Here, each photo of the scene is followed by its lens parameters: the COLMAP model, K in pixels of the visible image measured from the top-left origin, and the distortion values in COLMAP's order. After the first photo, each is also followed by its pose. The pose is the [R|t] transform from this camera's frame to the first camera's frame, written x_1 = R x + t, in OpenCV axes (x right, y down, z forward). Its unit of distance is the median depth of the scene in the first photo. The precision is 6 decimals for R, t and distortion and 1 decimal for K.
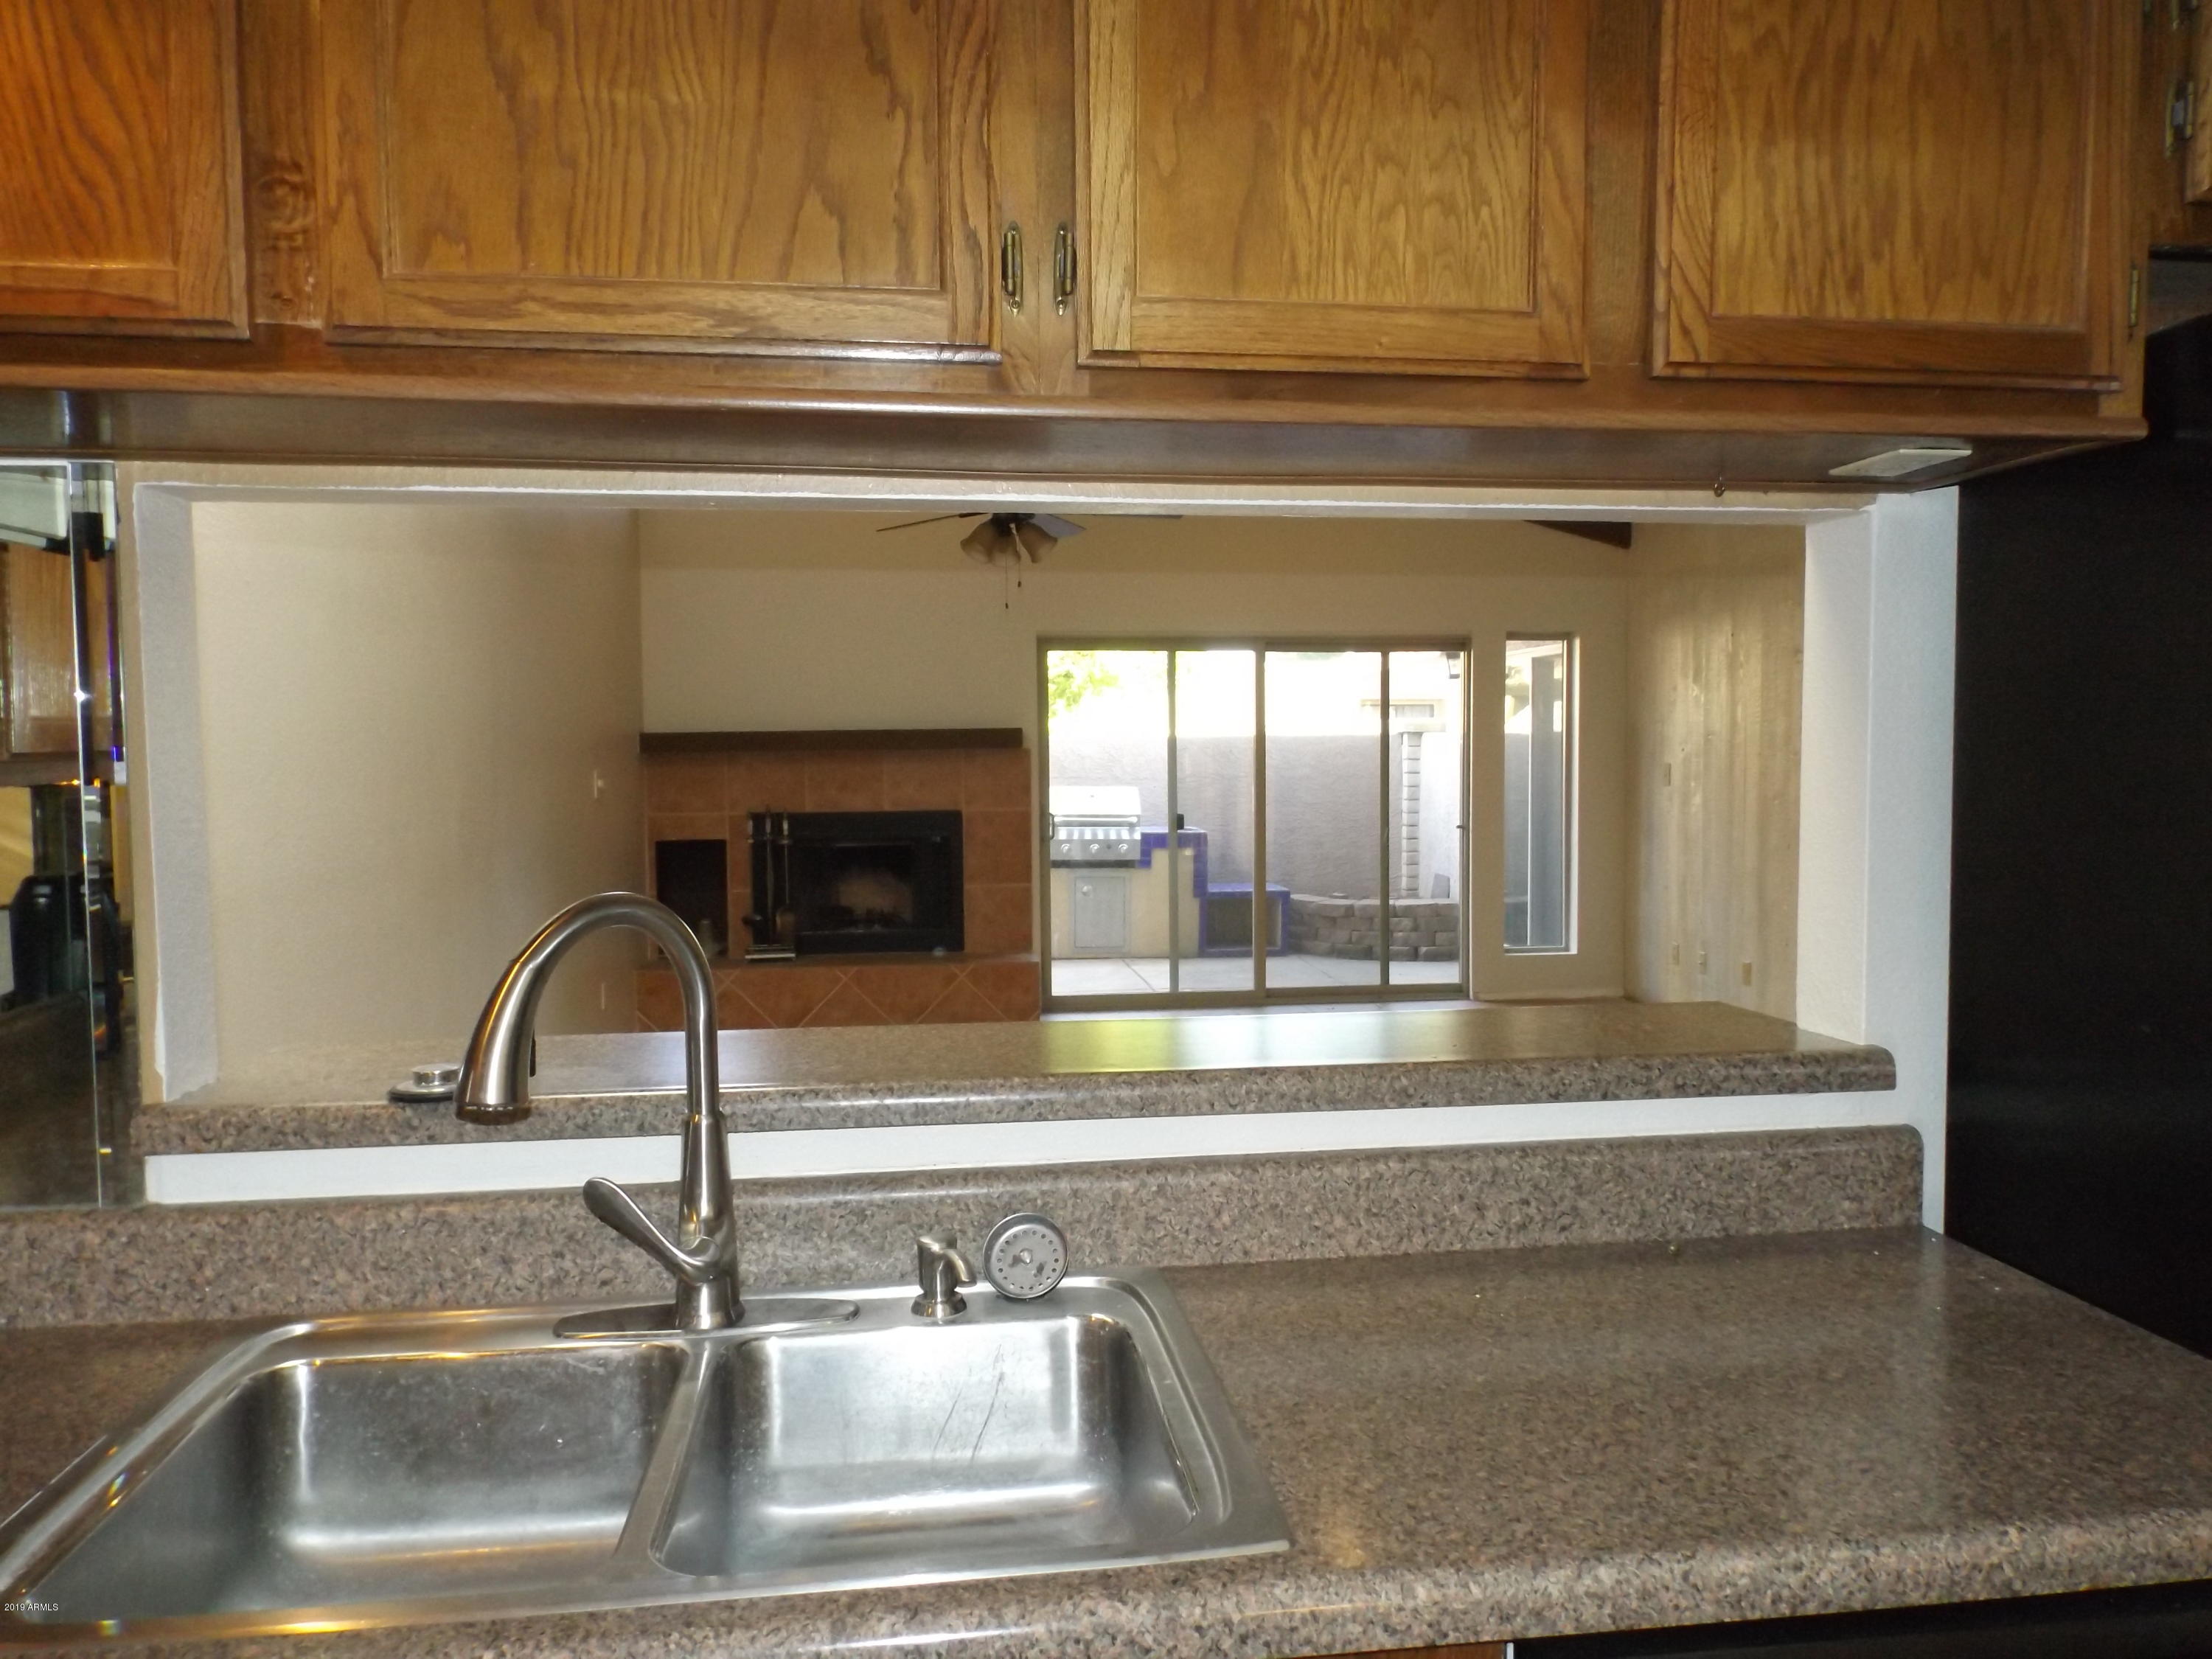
lens RADIAL K [[1603.2, 0, 1107.3], [0, 1603.2, 831.7], [0, 0, 1]] dist [-0.031452, -0.001112]
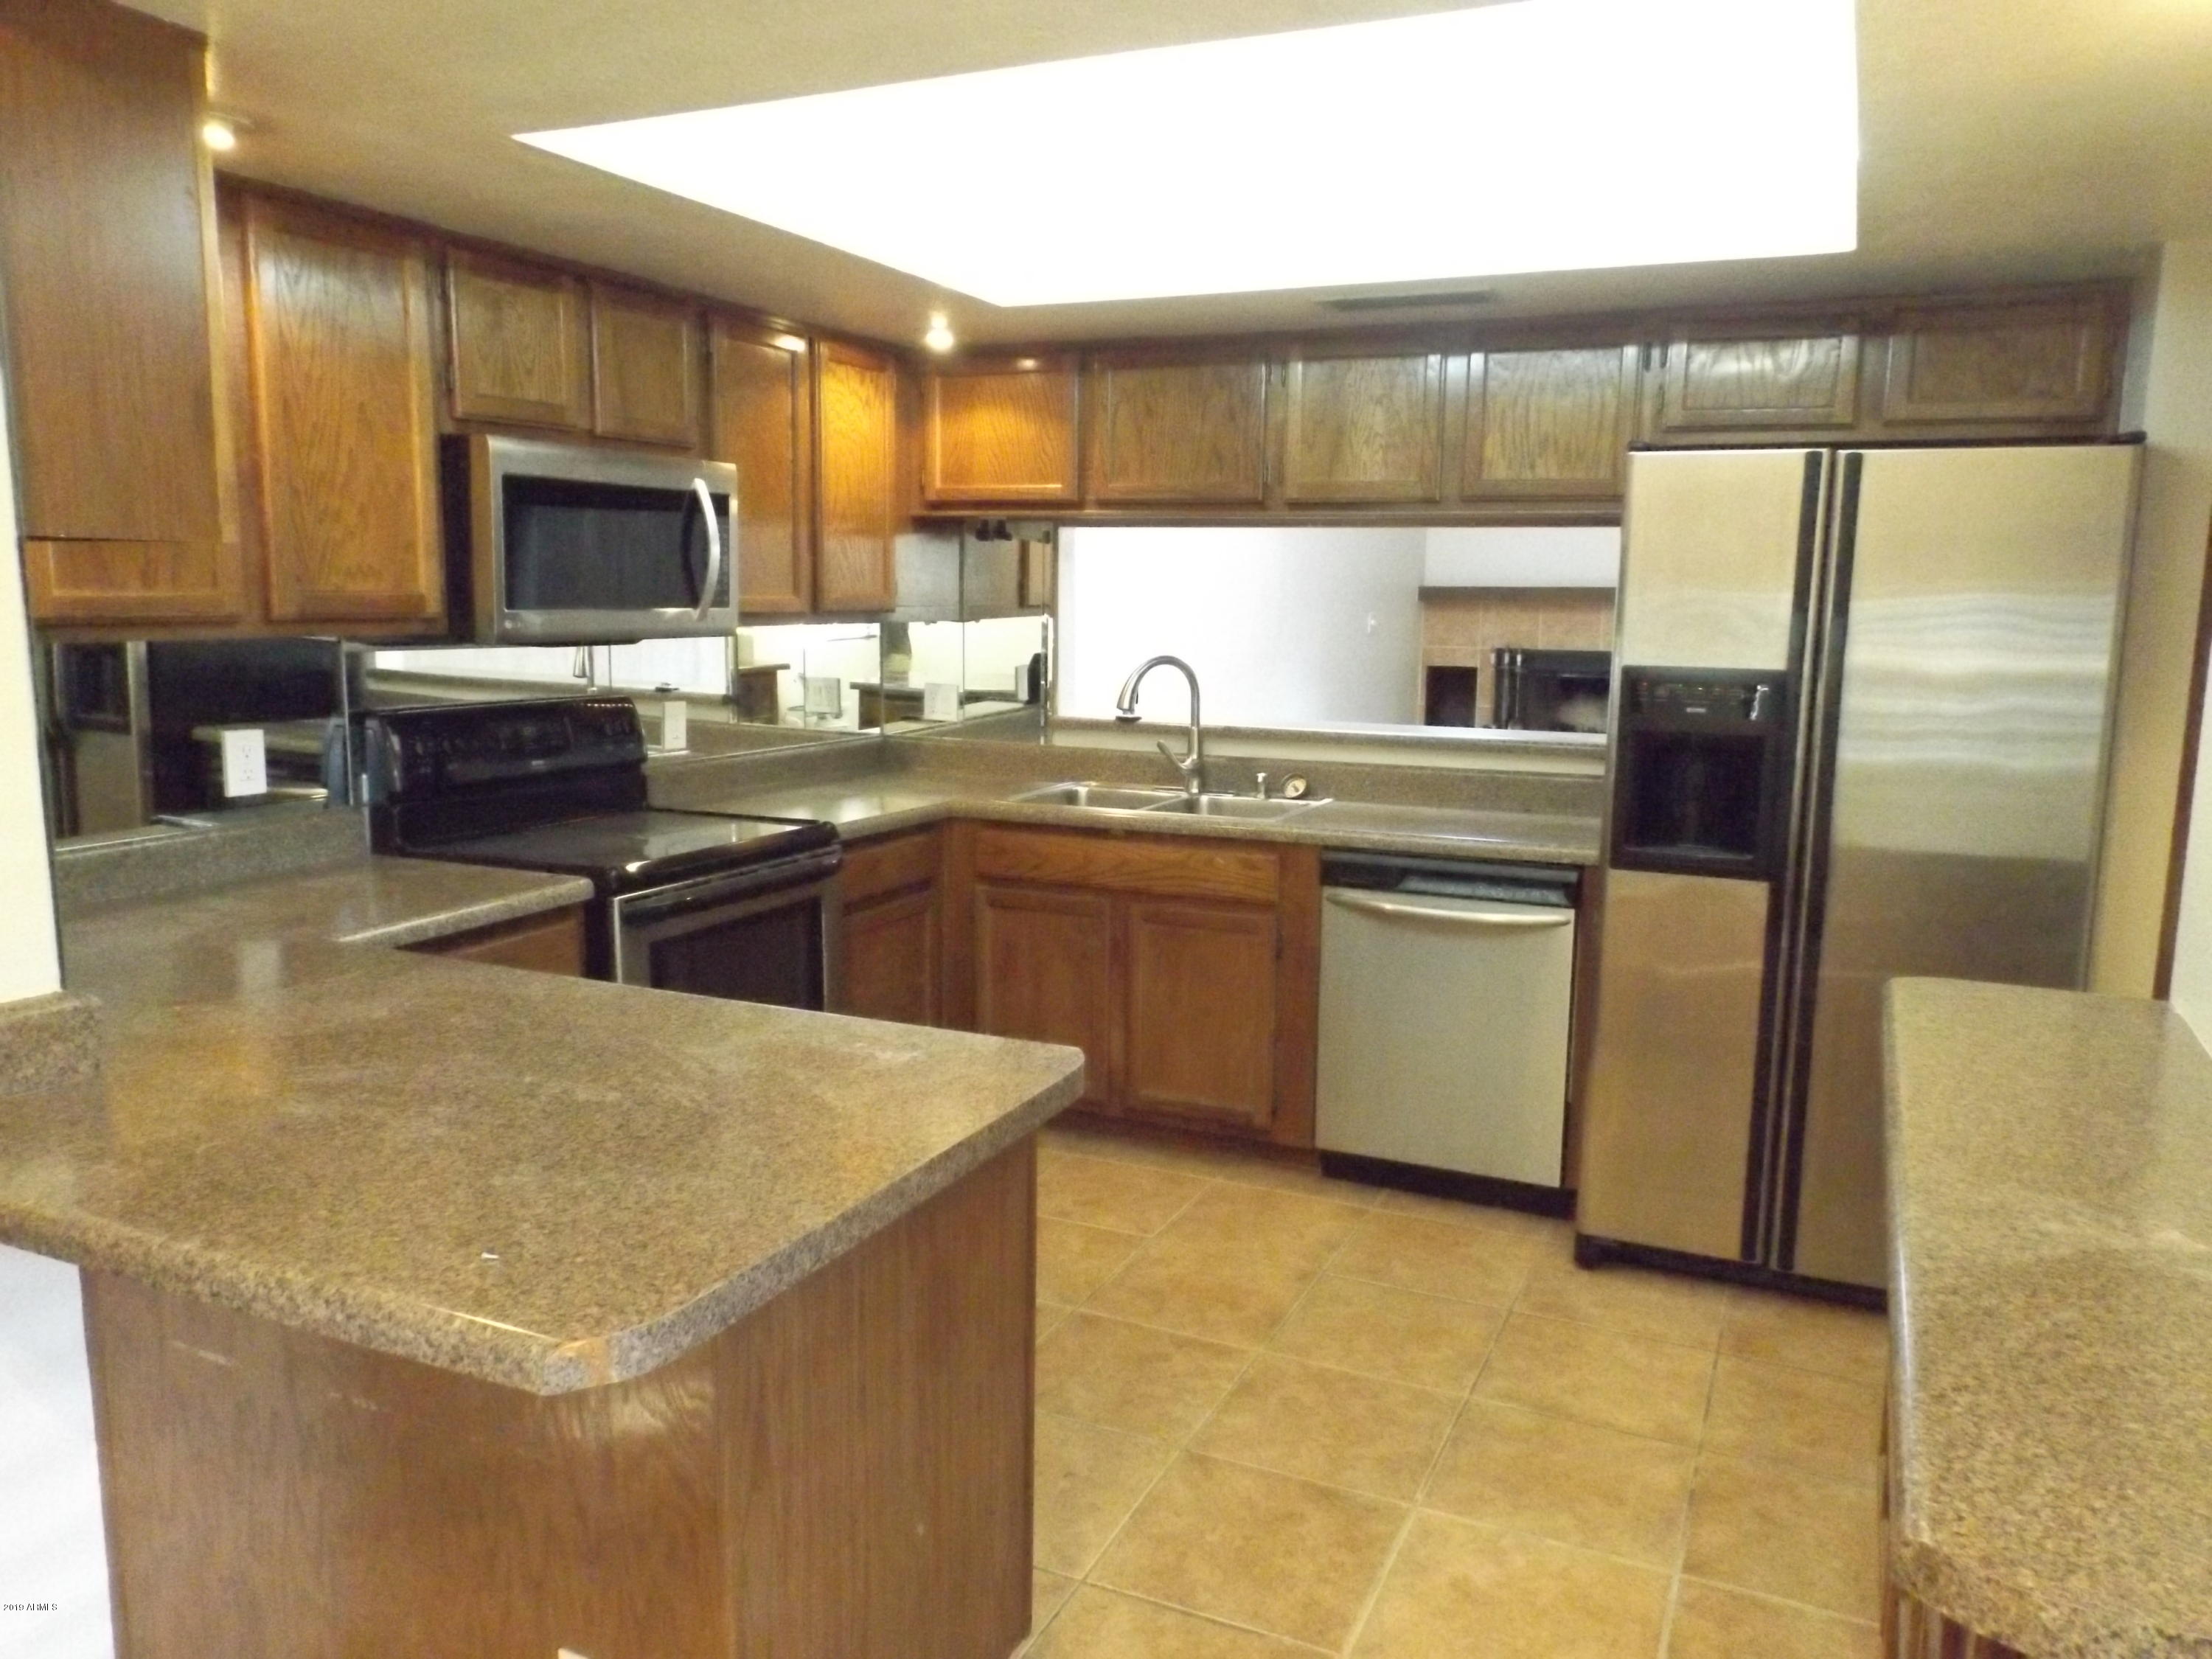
lens RADIAL K [[1603.2, 0, 1096.0], [0, 1603.2, 817.3], [0, 0, 1]] dist [-0.031452, -0.001112]
pose [[0.837516, 0.096410, -0.537840, 0.234143], [-0.047270, 0.993405, 0.104465, 0.004977], [0.544364, -0.062068, 0.836550, -0.317720]]
